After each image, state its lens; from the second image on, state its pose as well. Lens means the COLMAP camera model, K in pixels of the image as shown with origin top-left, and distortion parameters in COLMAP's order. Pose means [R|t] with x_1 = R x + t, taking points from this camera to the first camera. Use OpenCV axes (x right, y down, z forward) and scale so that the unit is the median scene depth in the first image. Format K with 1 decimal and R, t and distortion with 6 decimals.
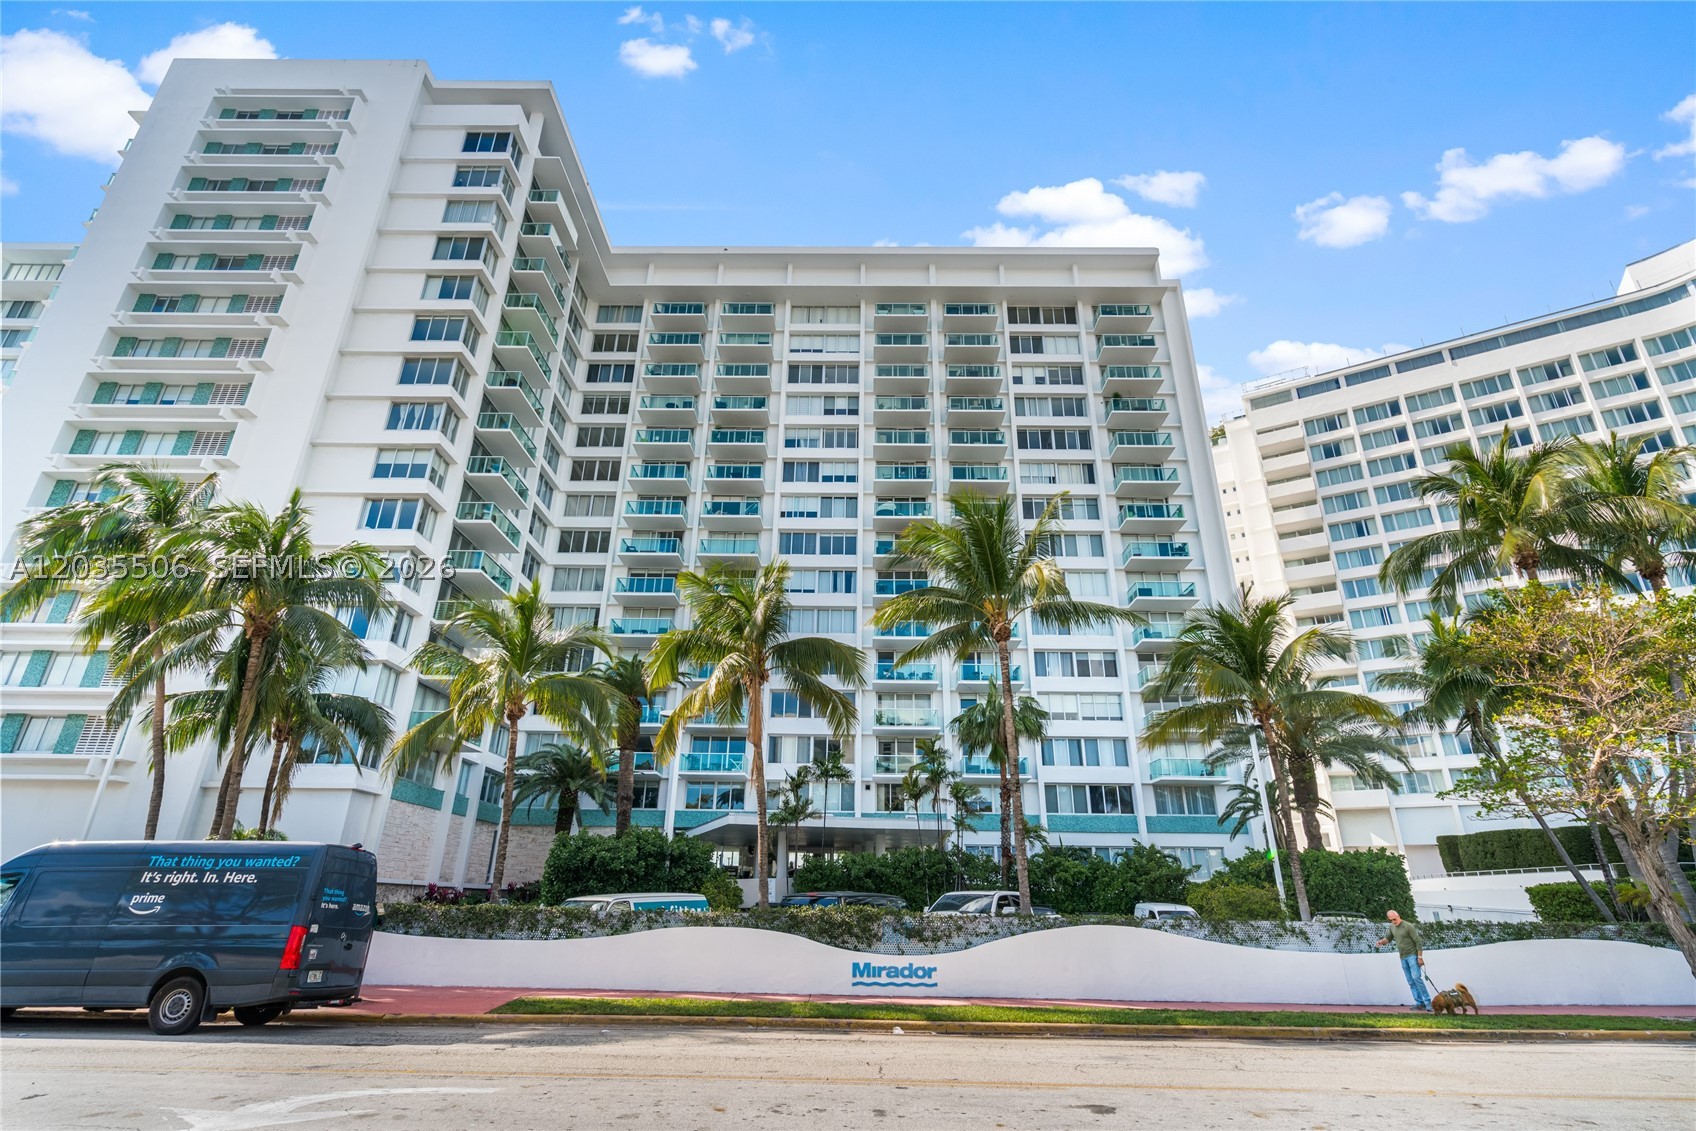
lens RADIAL K [[853.3, 0, 850.7], [0, 853.3, 560.0], [0, 0, 1]] dist [0.003671, 0.001891]
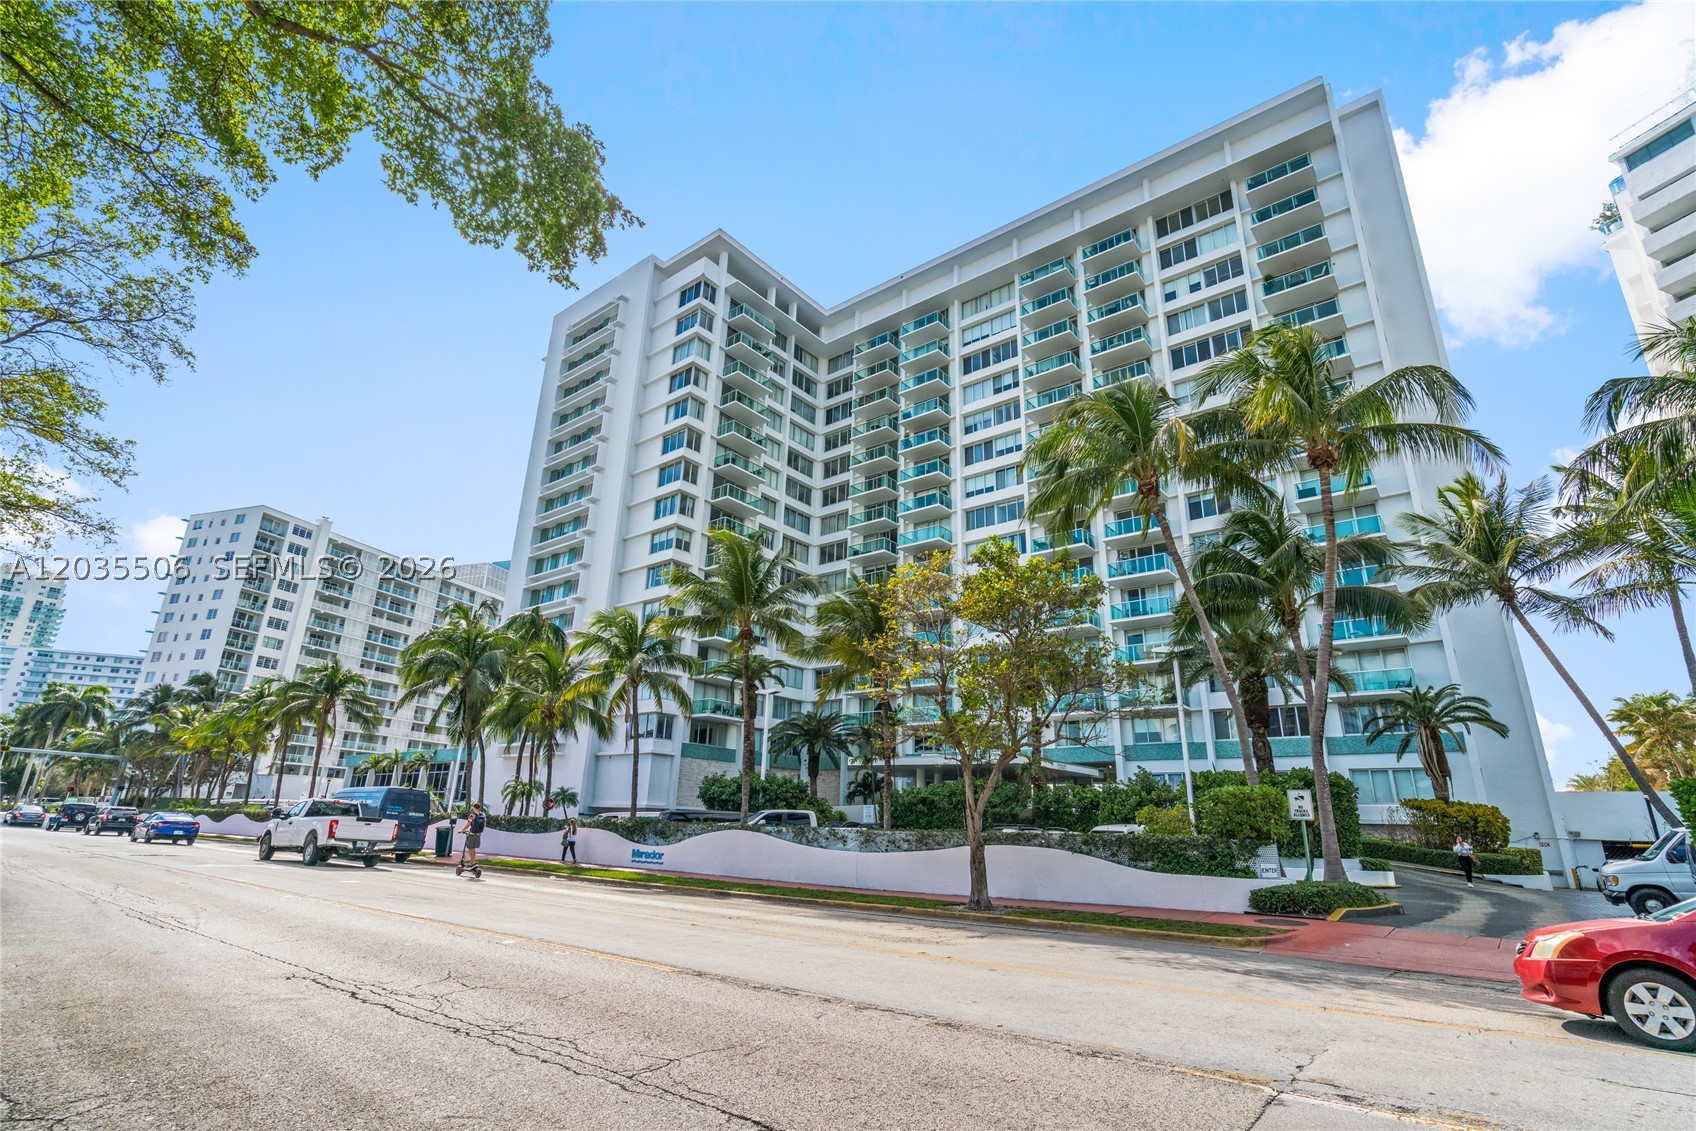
lens RADIAL K [[853.3, 0, 857.2], [0, 853.3, 559.3], [0, 0, 1]] dist [0.003671, 0.001891]
pose [[0.774261, -0.181535, -0.606272, 0.461027], [0.223560, 0.974670, -0.006338, 0.004264], [0.592065, -0.130630, 0.795232, -0.007593]]
